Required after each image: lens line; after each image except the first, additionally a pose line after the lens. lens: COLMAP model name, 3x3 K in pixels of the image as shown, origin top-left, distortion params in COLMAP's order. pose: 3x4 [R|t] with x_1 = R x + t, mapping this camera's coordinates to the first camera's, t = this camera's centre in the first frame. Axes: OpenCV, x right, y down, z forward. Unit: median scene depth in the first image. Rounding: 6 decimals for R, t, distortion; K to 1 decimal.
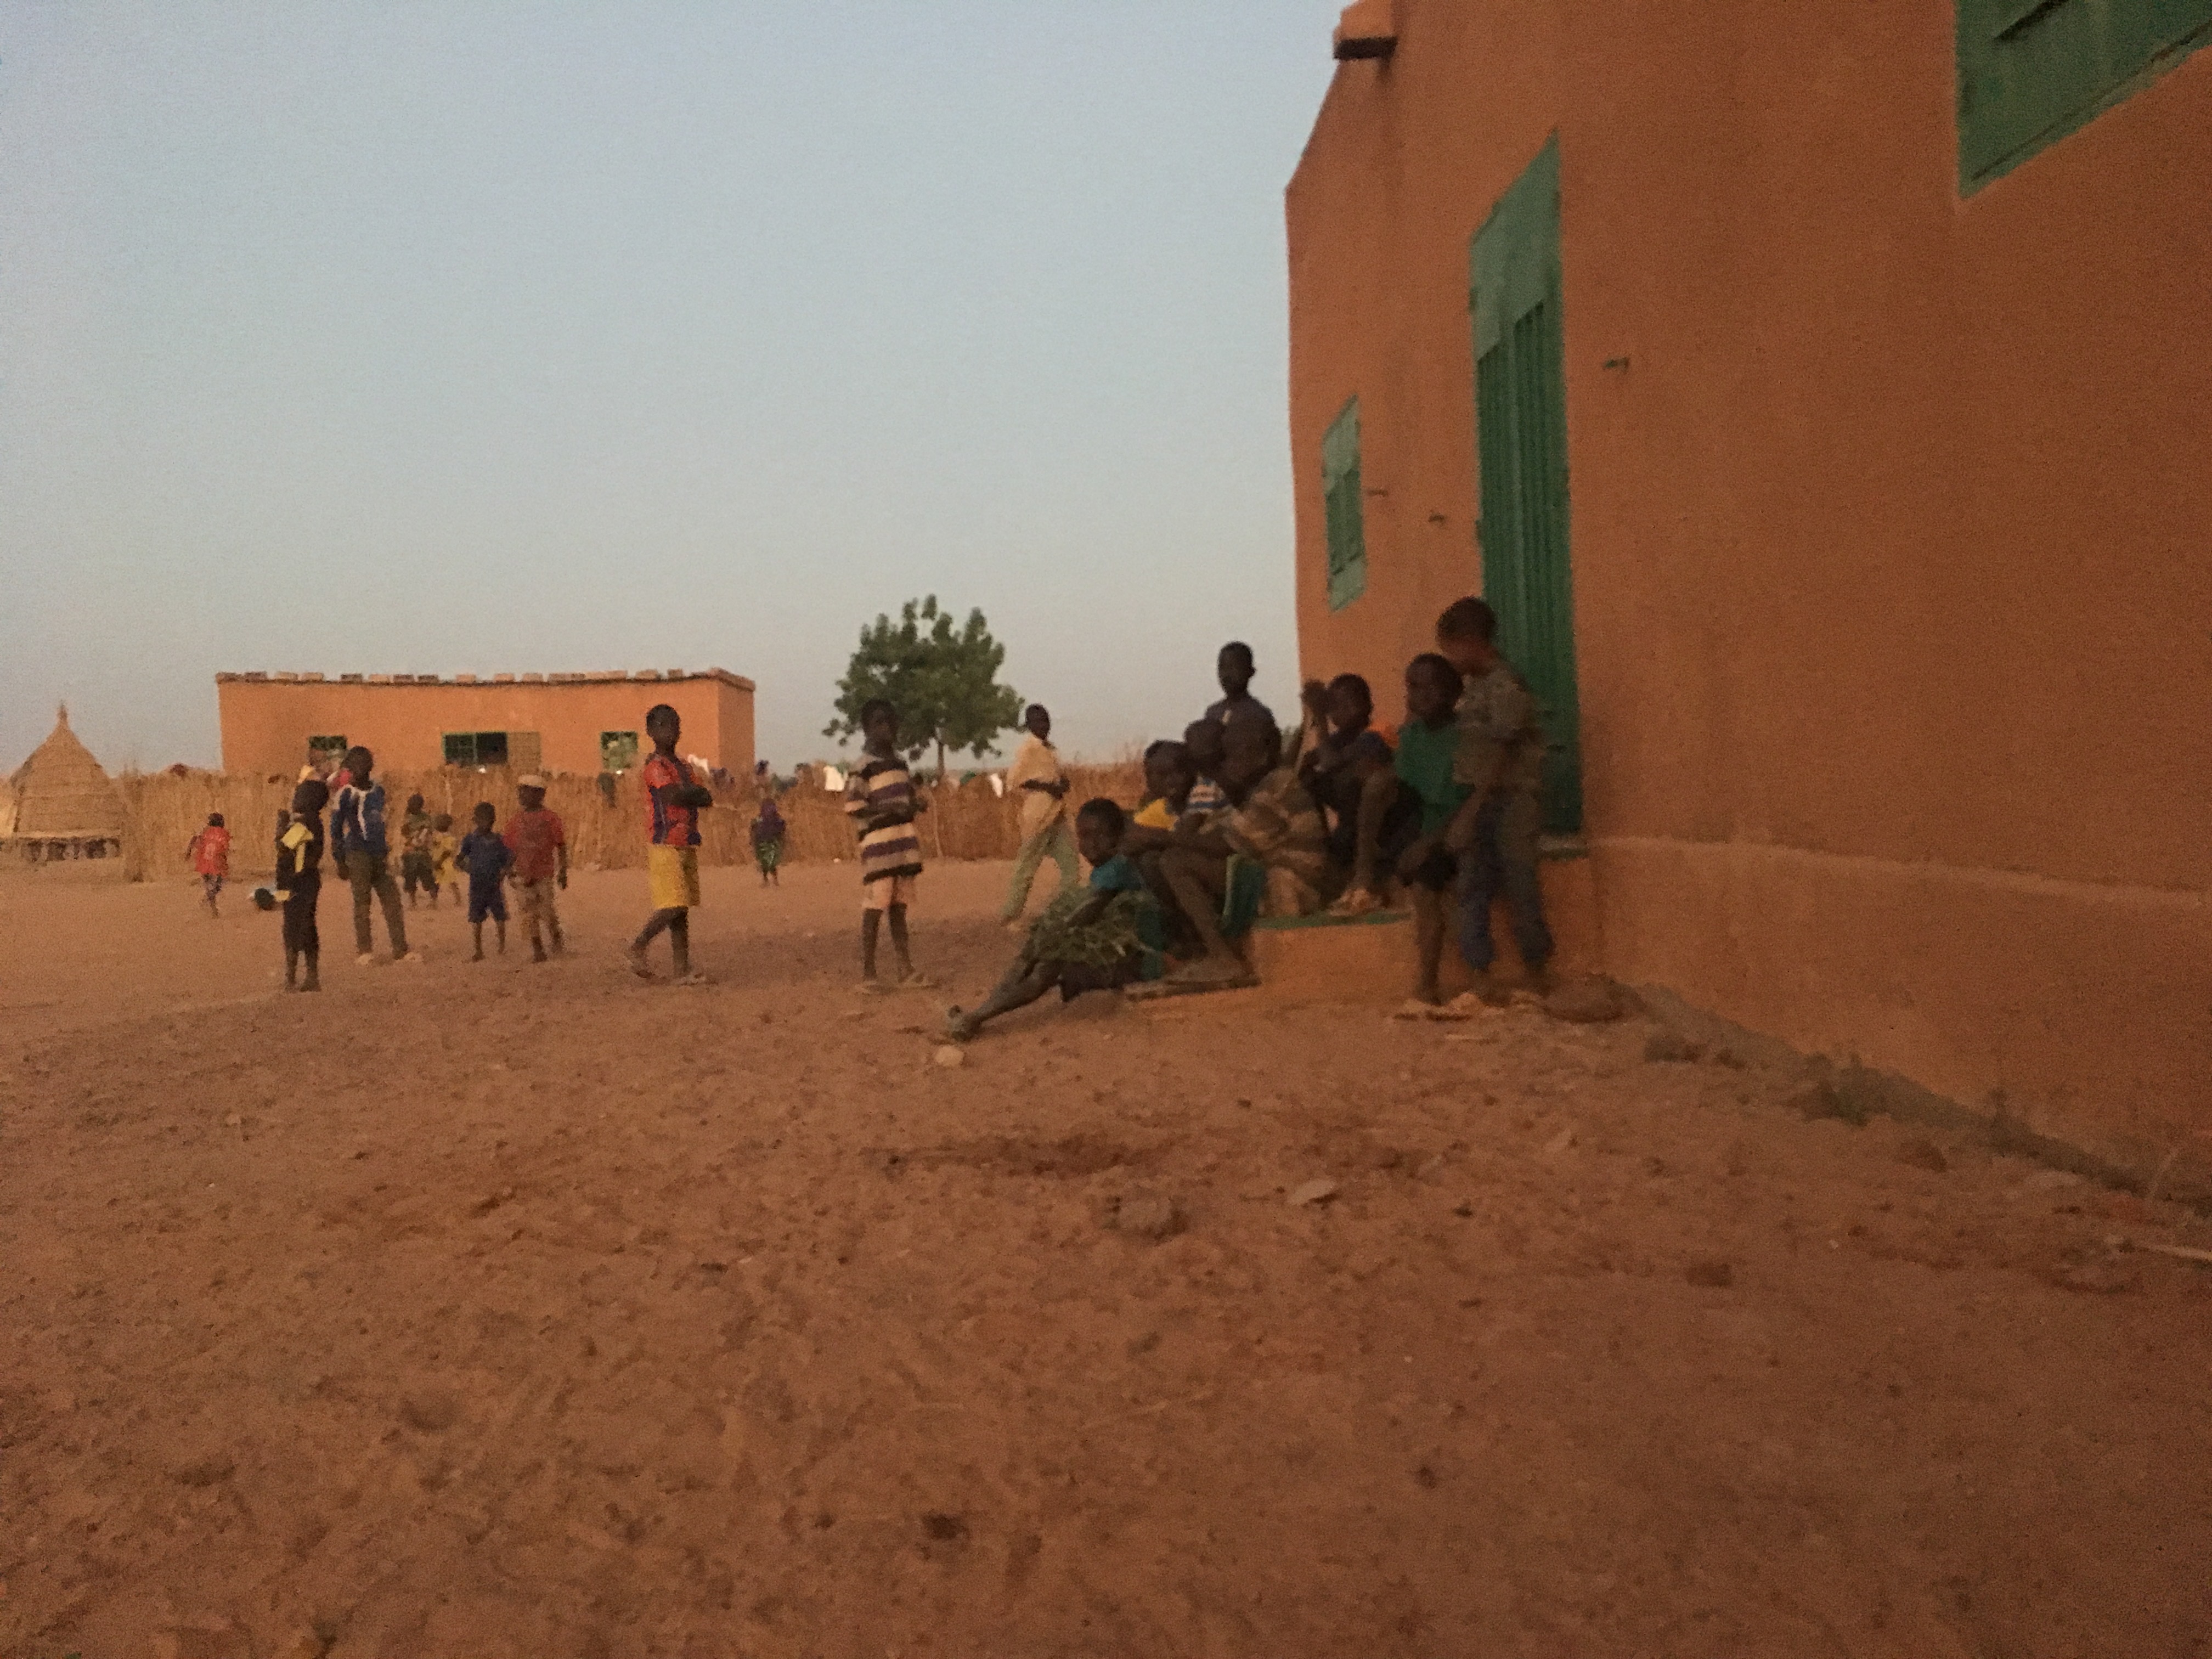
lens RADIAL K [[1868.9, 0, 1125.9], [0, 1868.9, 866.3], [0, 0, 1]] dist [0.082439, -0.099280]
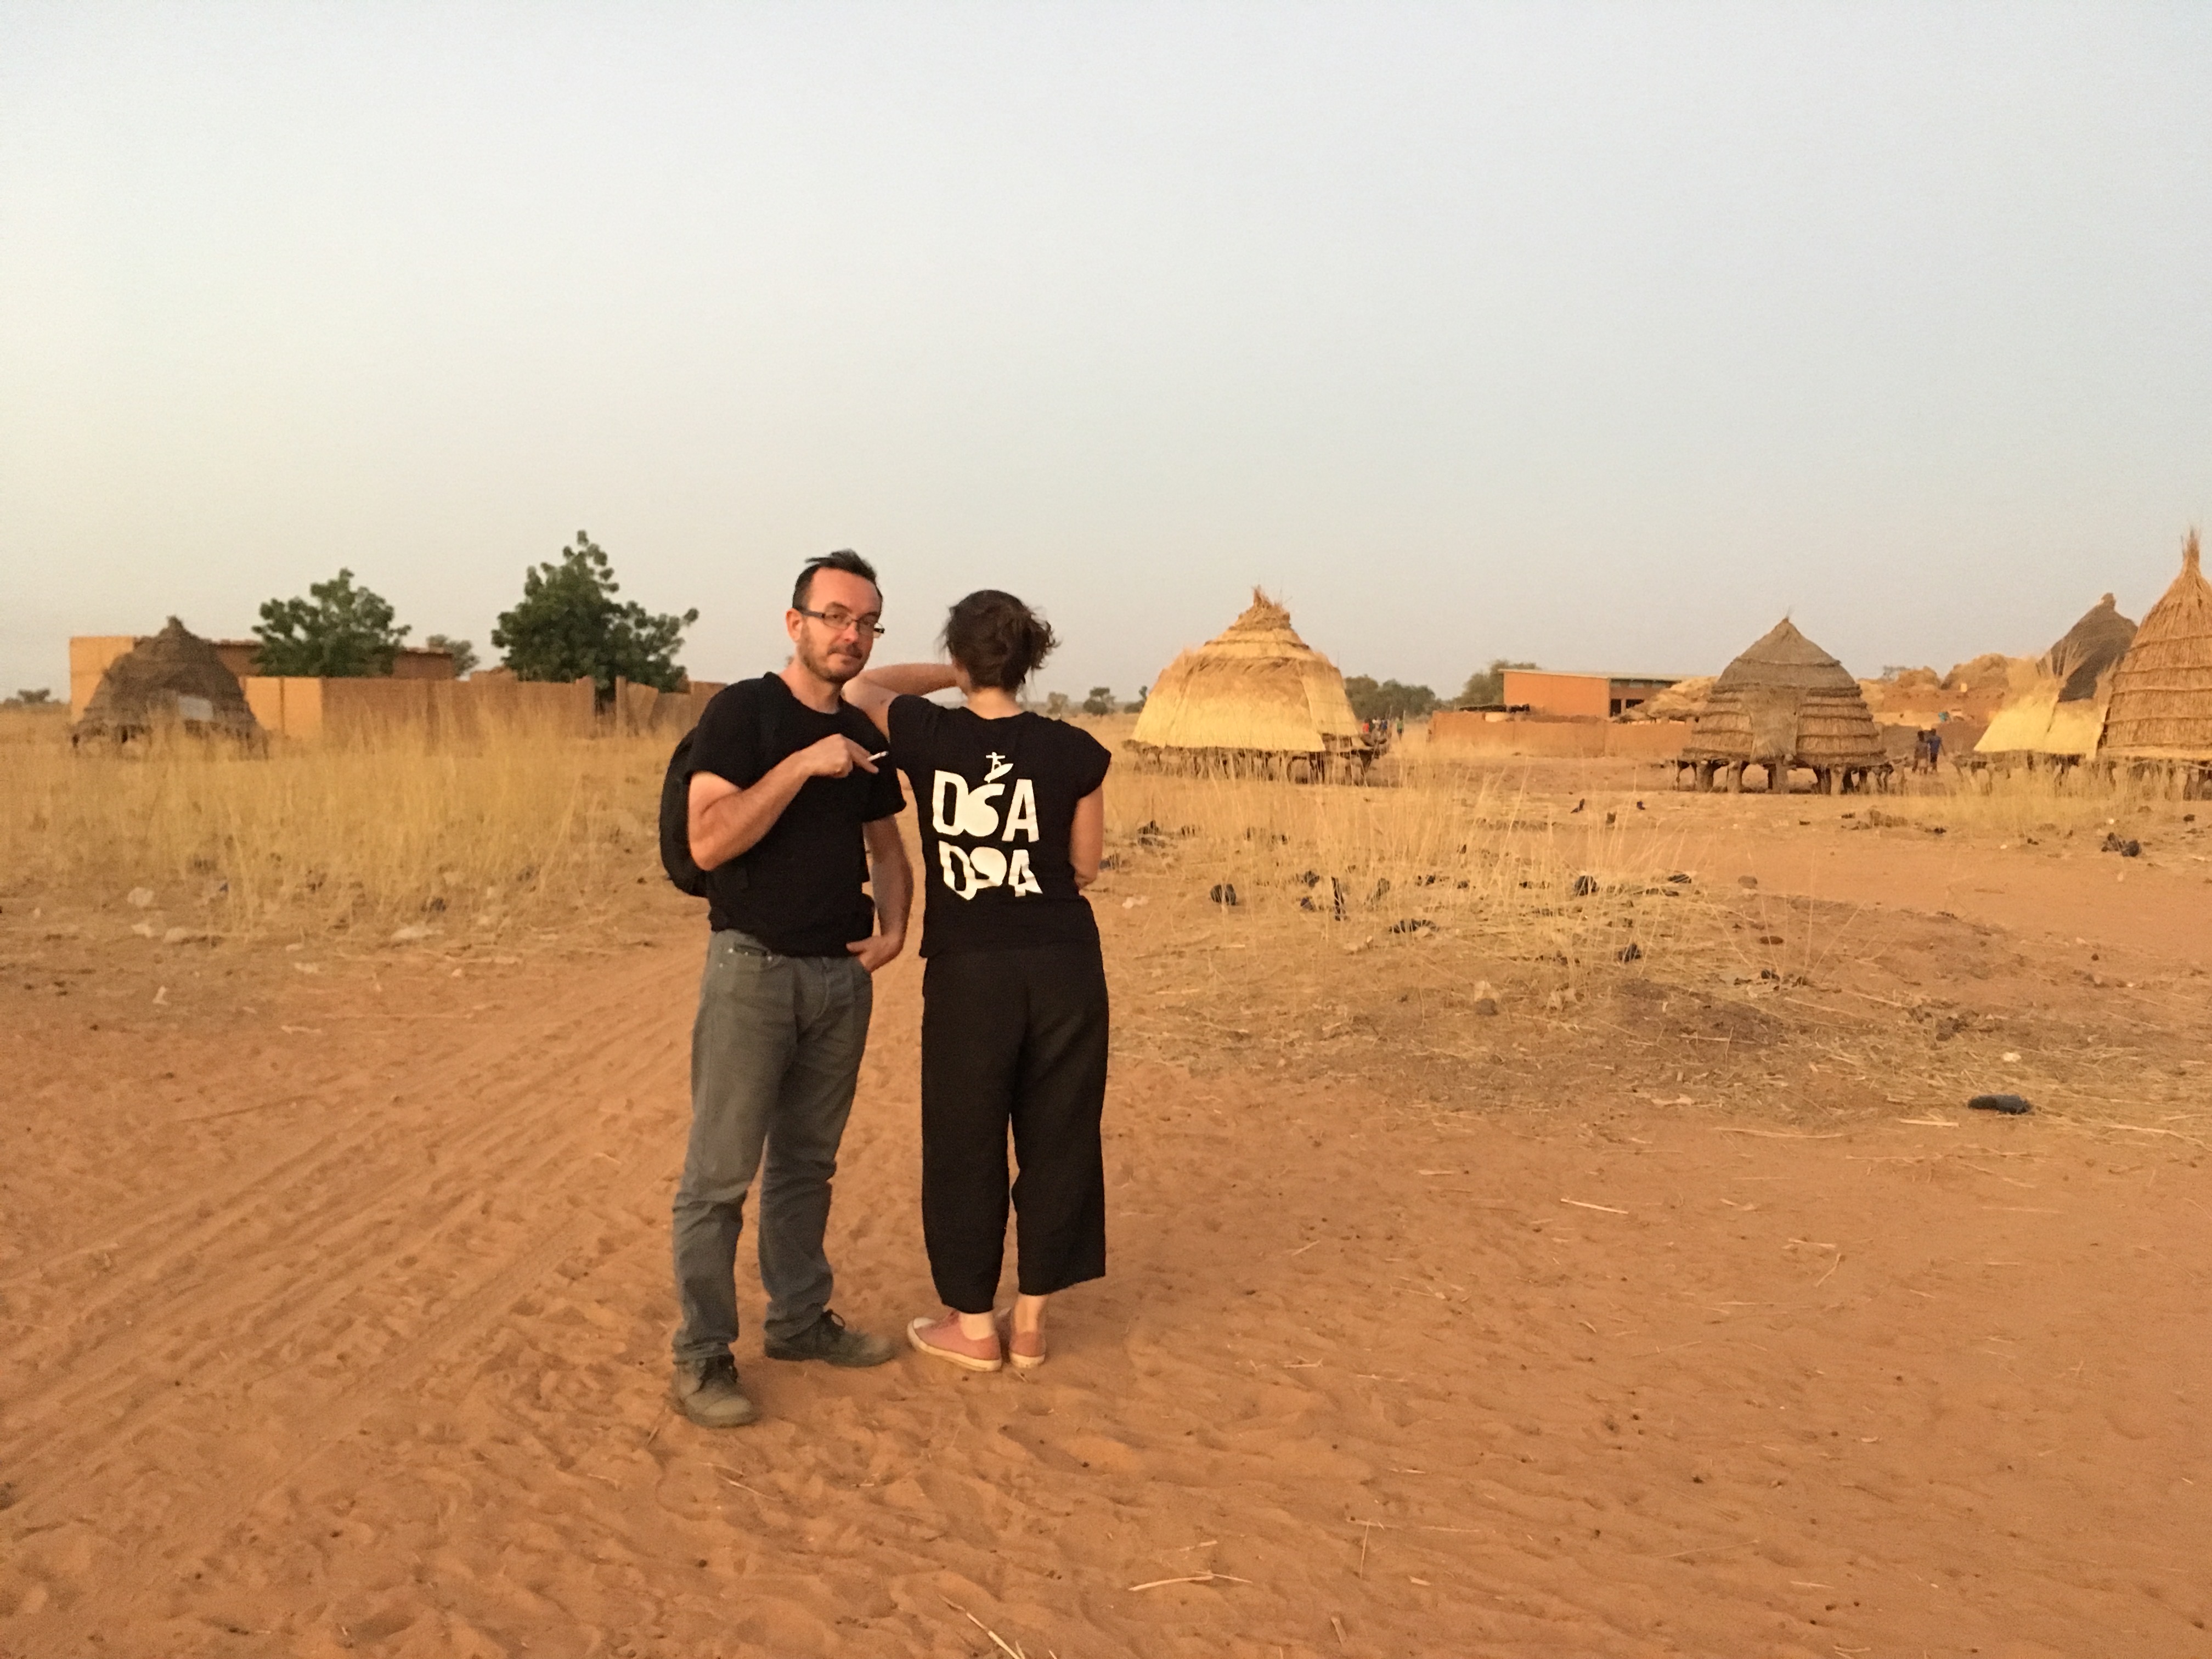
lens RADIAL K [[1868.9, 0, 1109.8], [0, 1868.9, 808.5], [0, 0, 1]] dist [0.082439, -0.099280]
pose [[0.697387, 0.068726, -0.713392, -6.601085], [-0.053812, 0.997603, 0.043501, -0.140622], [0.714671, 0.008052, 0.699414, 6.185318]]
